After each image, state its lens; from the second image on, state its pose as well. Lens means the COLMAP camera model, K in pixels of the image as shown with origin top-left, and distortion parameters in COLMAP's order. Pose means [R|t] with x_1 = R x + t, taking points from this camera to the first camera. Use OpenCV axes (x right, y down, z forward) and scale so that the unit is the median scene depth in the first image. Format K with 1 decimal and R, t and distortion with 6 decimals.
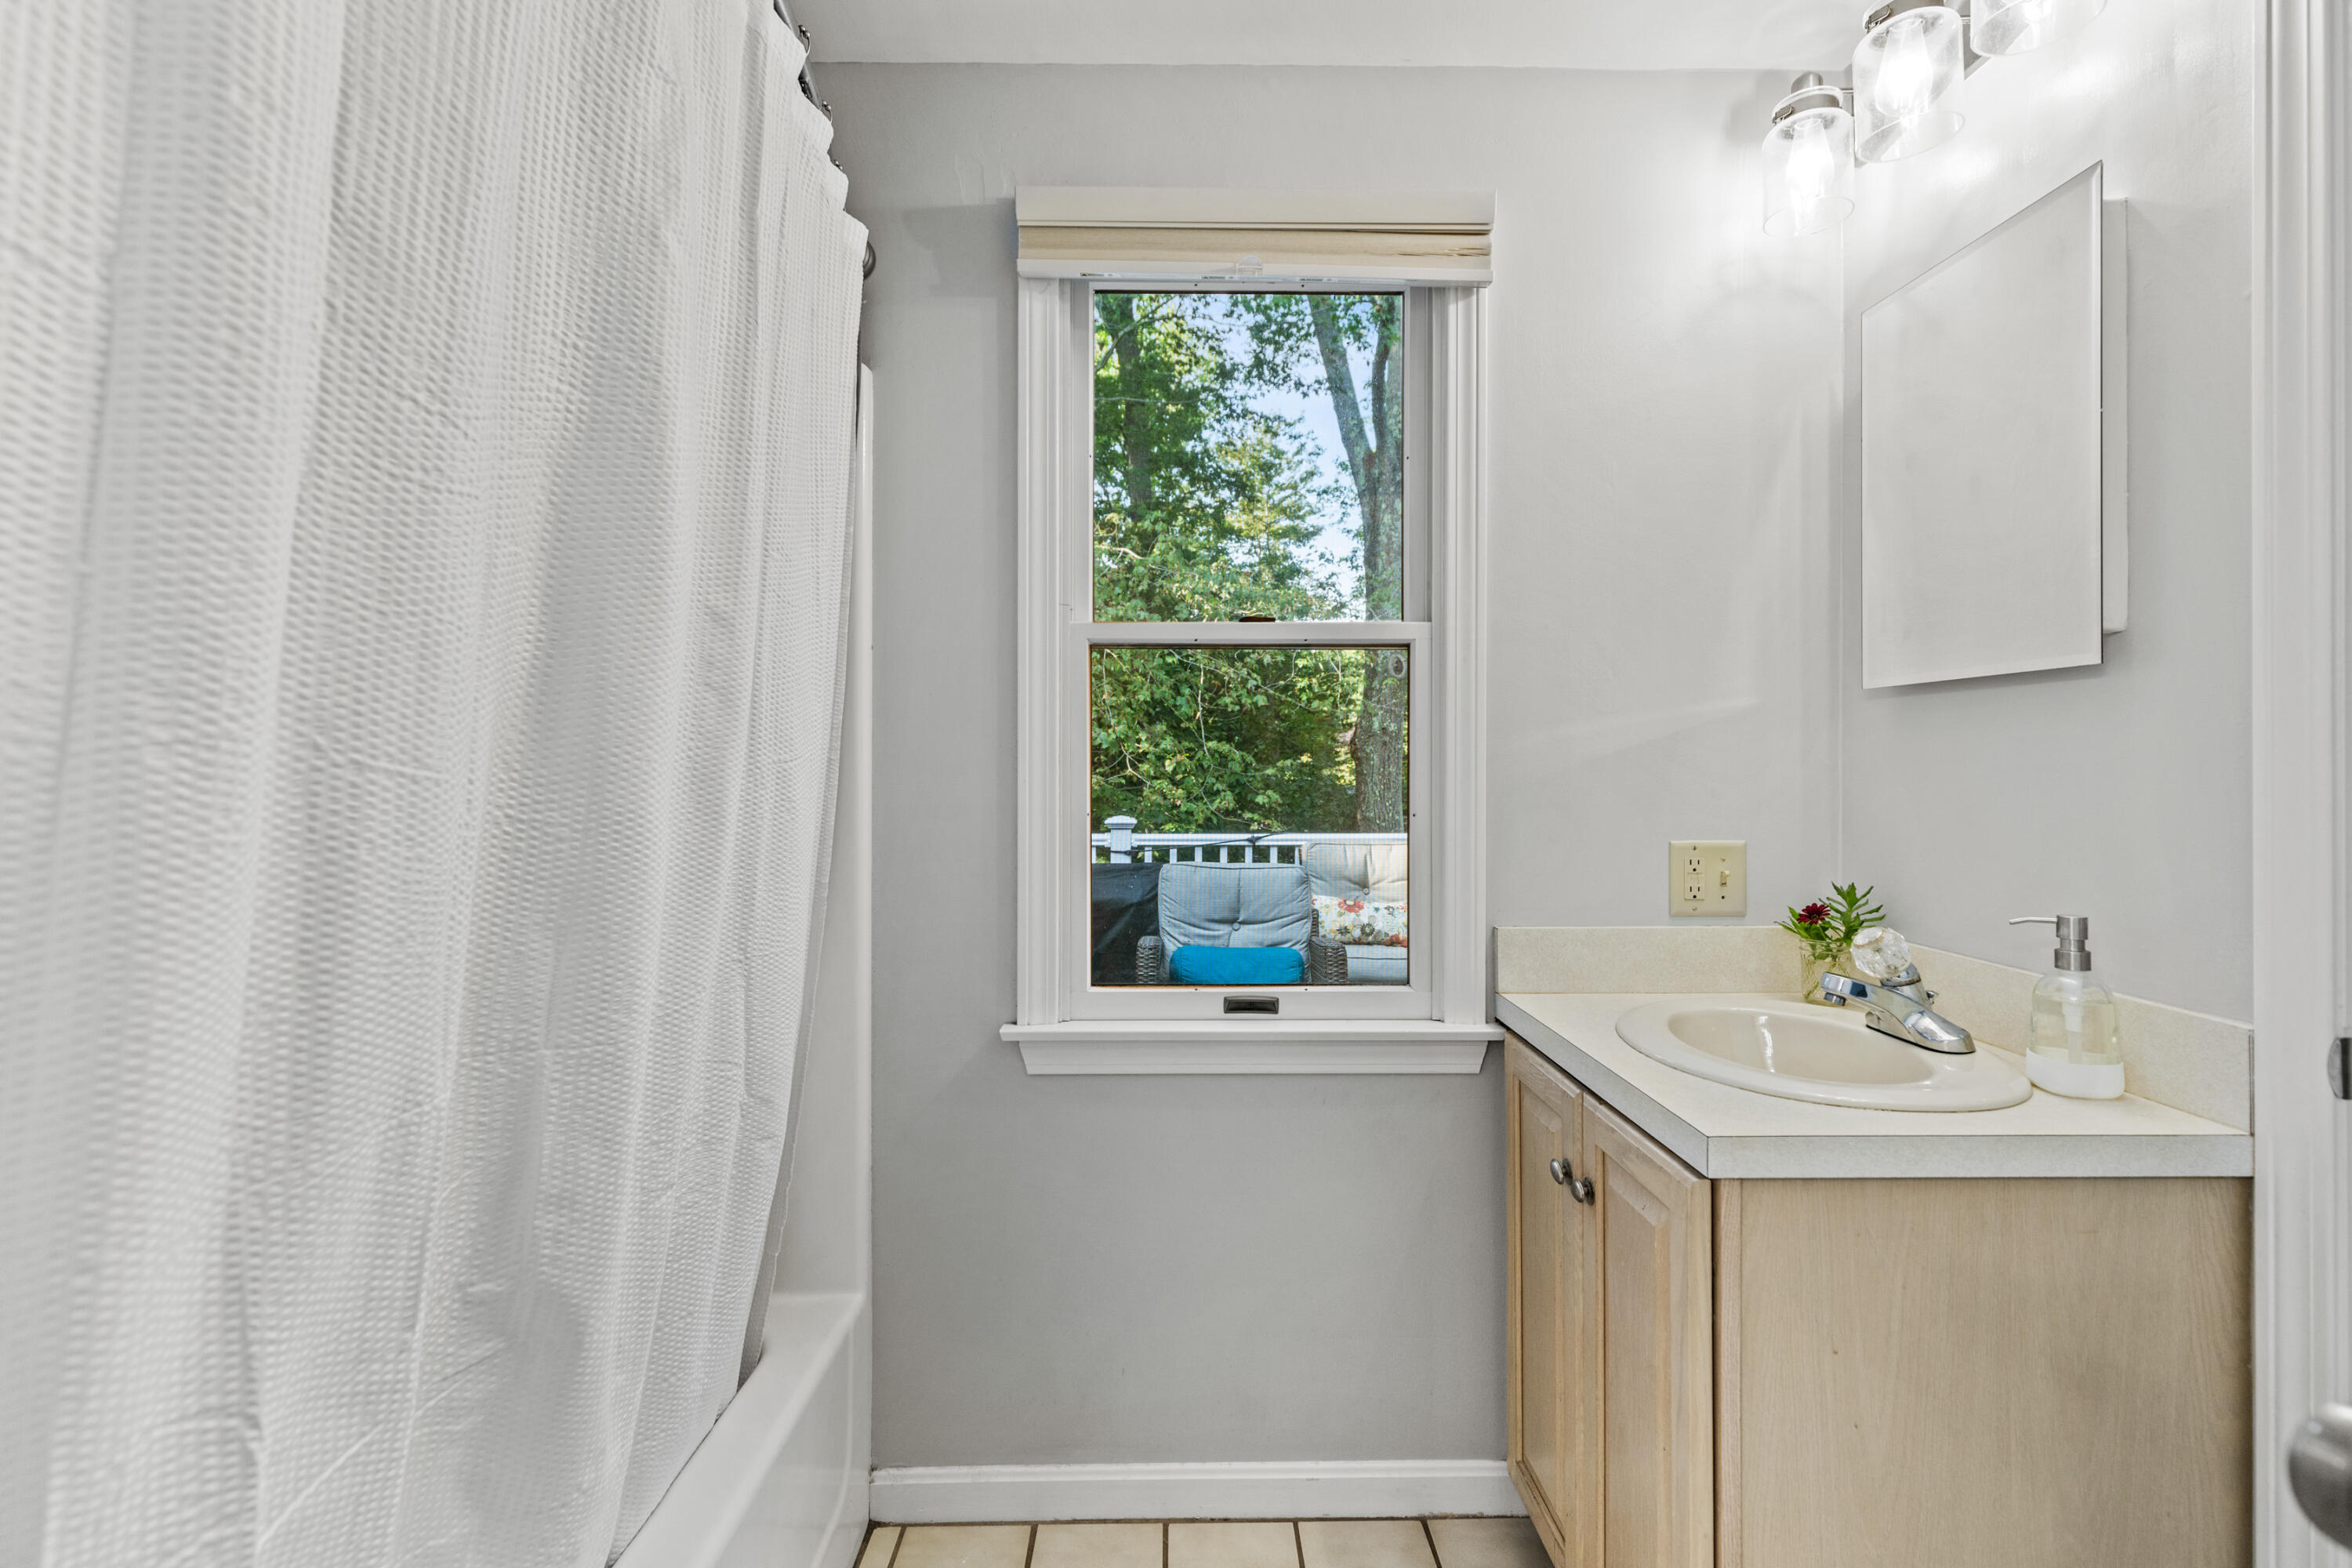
lens RADIAL K [[1077.3, 0, 1192.7], [0, 1077.3, 769.8], [0, 0, 1]] dist [0.006980, -0.000765]
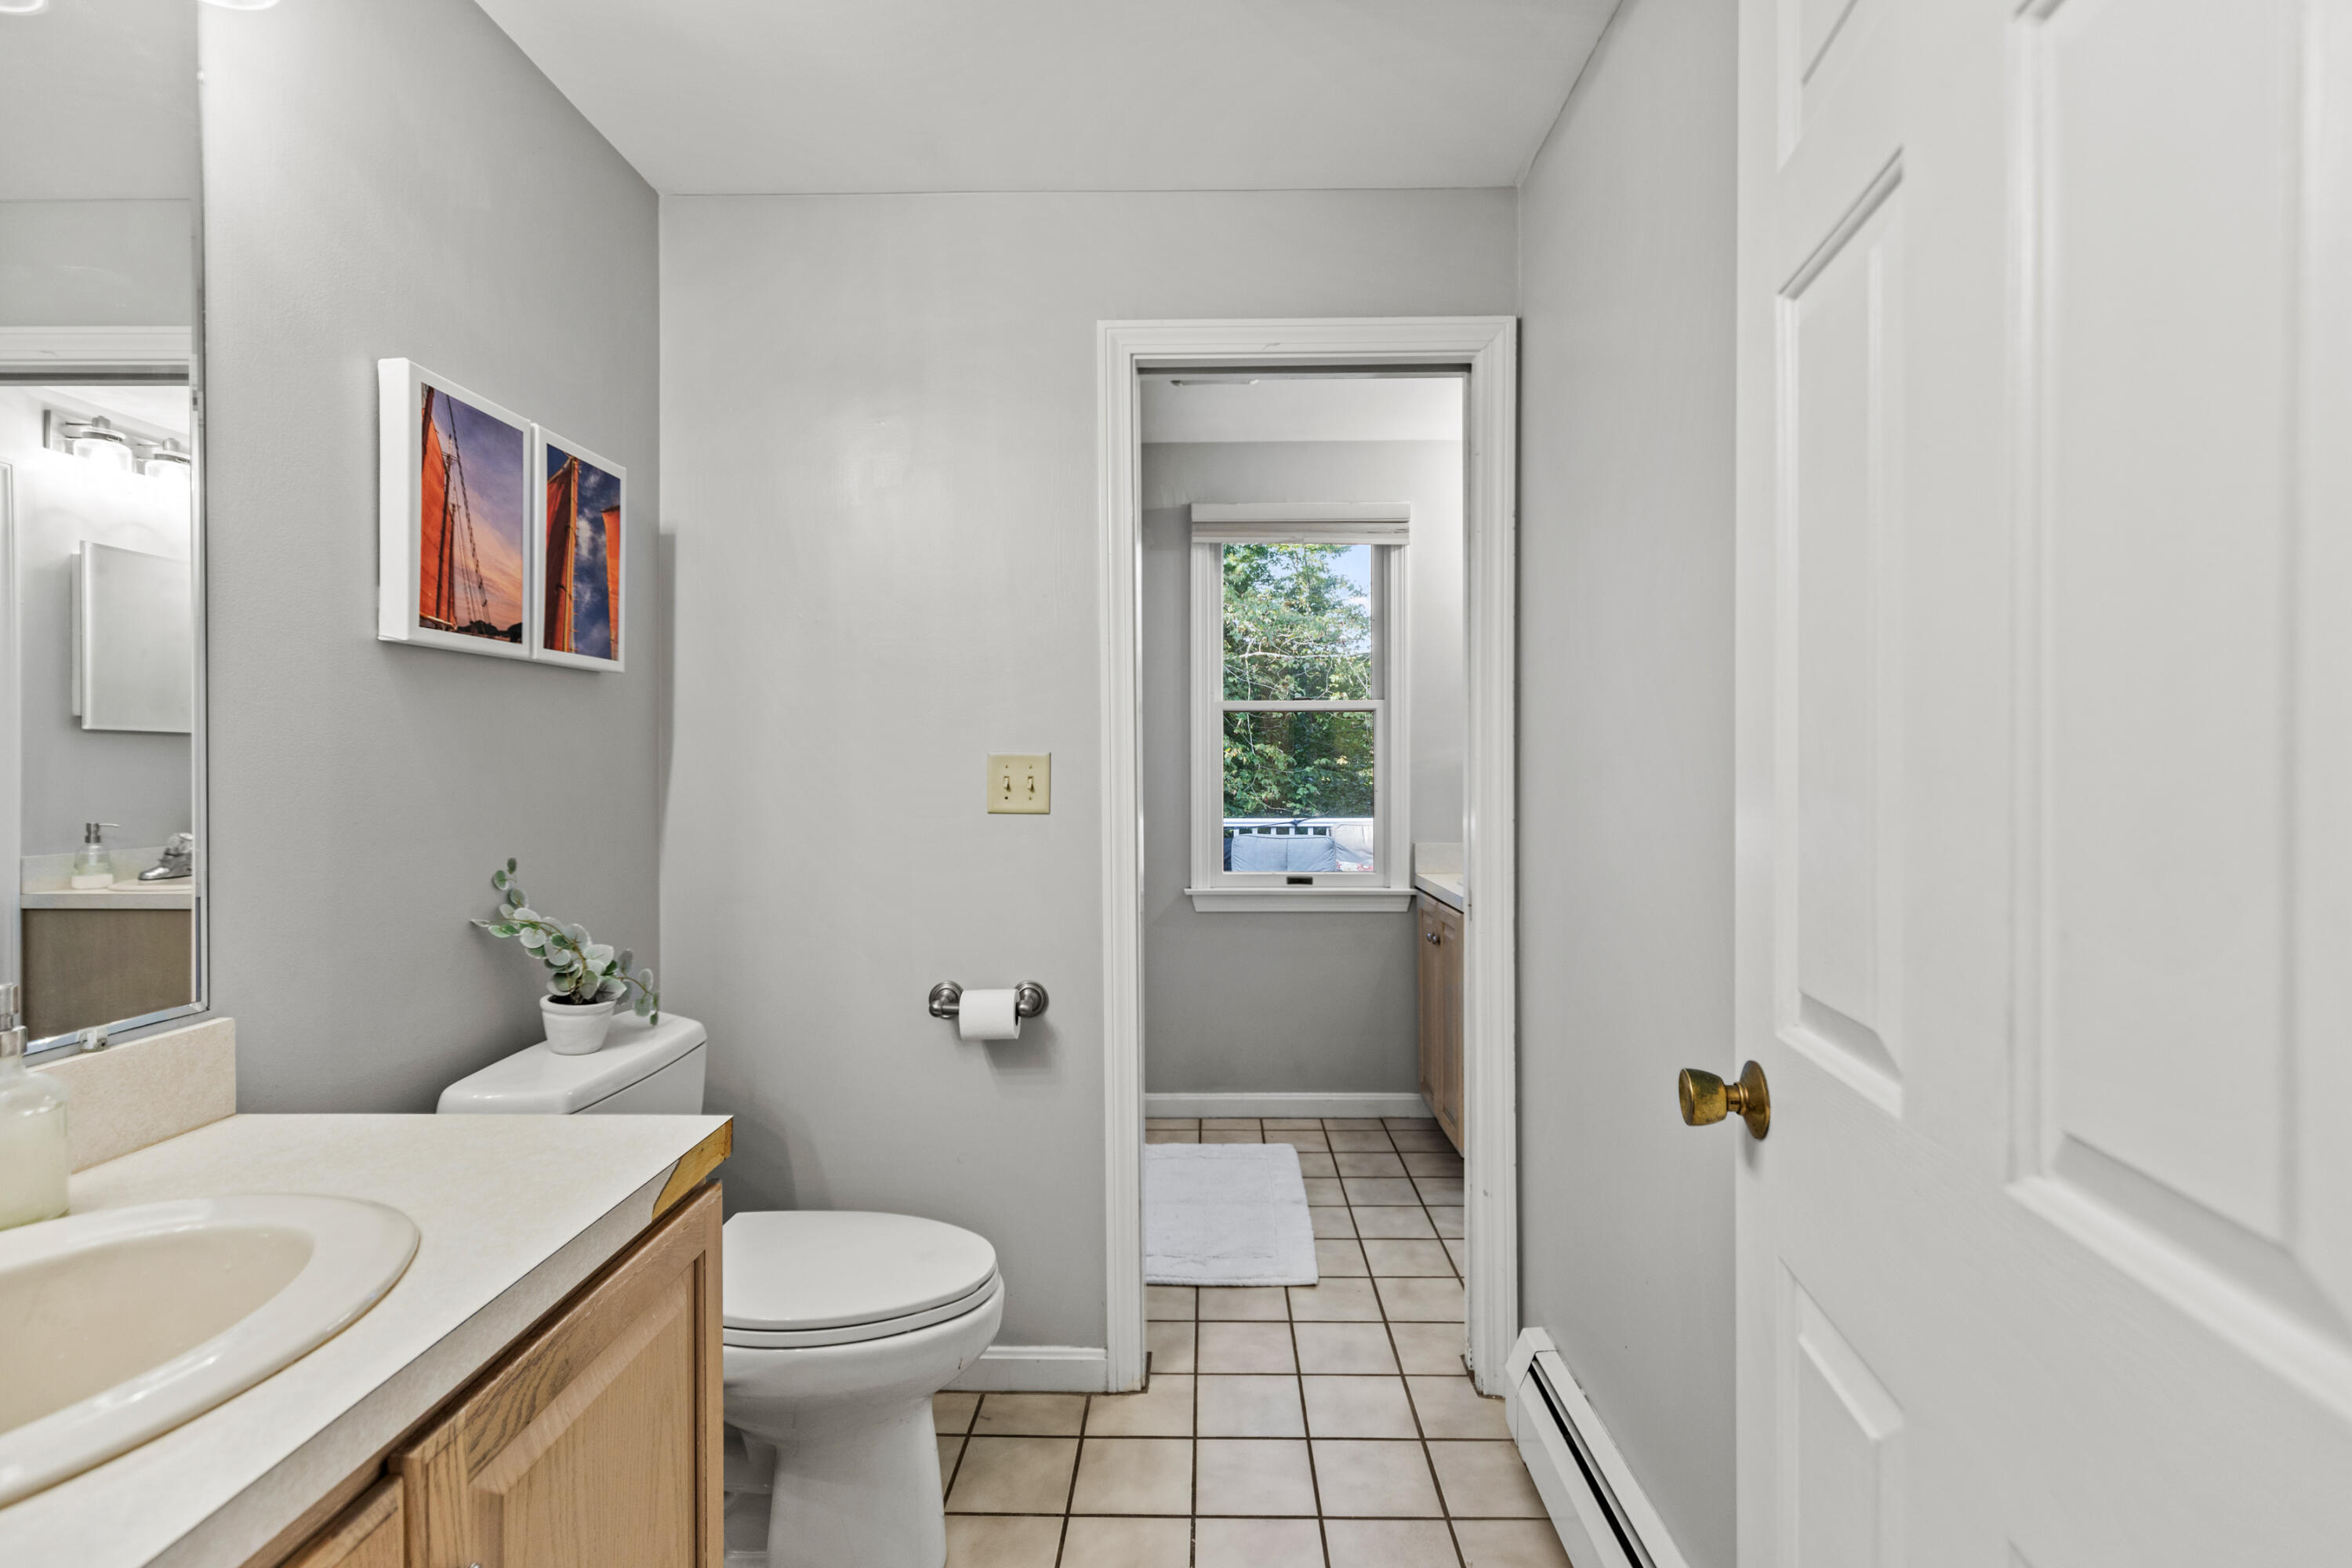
lens RADIAL K [[1077.3, 0, 1192.7], [0, 1077.3, 769.8], [0, 0, 1]] dist [0.006980, -0.000765]
pose [[0.999387, -0.004193, -0.034753, -0.025989], [0.004258, 0.999989, 0.001806, -0.001398], [0.034745, -0.001953, 0.999394, -0.360265]]
